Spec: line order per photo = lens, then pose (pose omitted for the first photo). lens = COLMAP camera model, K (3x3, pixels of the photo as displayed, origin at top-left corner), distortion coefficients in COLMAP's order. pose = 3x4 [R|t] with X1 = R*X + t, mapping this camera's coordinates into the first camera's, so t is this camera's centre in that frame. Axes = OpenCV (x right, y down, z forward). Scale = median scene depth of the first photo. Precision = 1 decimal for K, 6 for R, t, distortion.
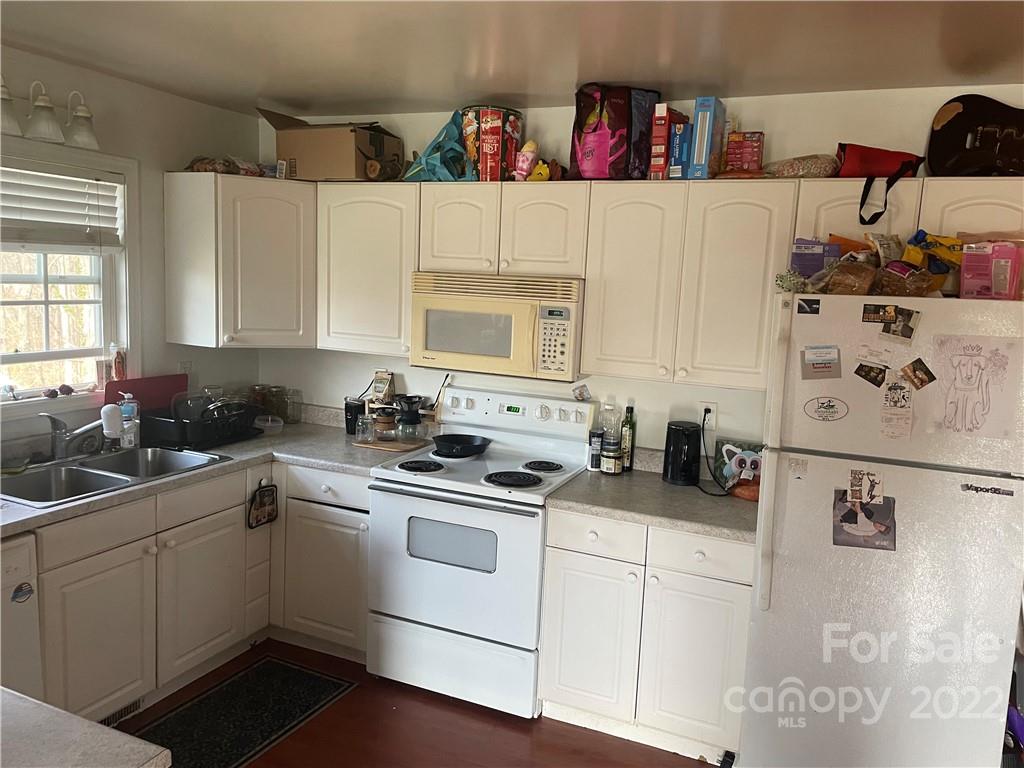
lens RADIAL K [[787.8, 0, 512.2], [0, 787.8, 379.6], [0, 0, 1]] dist [0.109051, -0.150657]
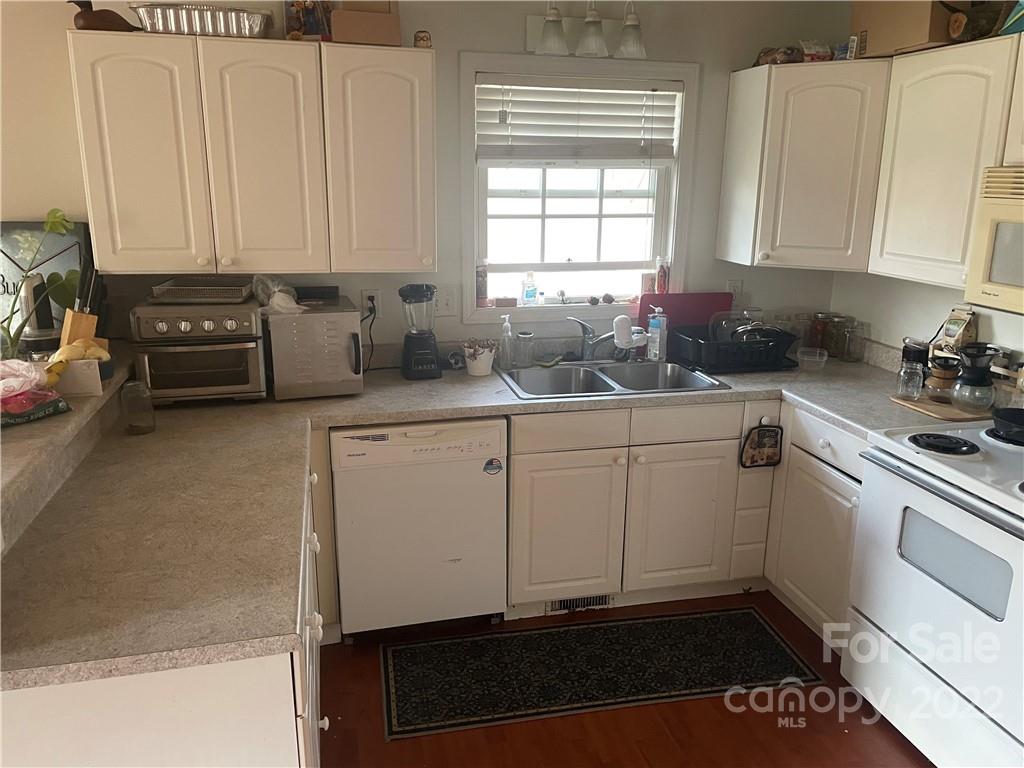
lens RADIAL K [[787.8, 0, 512.2], [0, 787.8, 379.6], [0, 0, 1]] dist [0.109051, -0.150657]
pose [[0.601518, 0.161809, -0.782301, 0.205978], [-0.086135, 0.986700, 0.137857, -0.014341], [0.794202, -0.015540, 0.607455, 0.239315]]
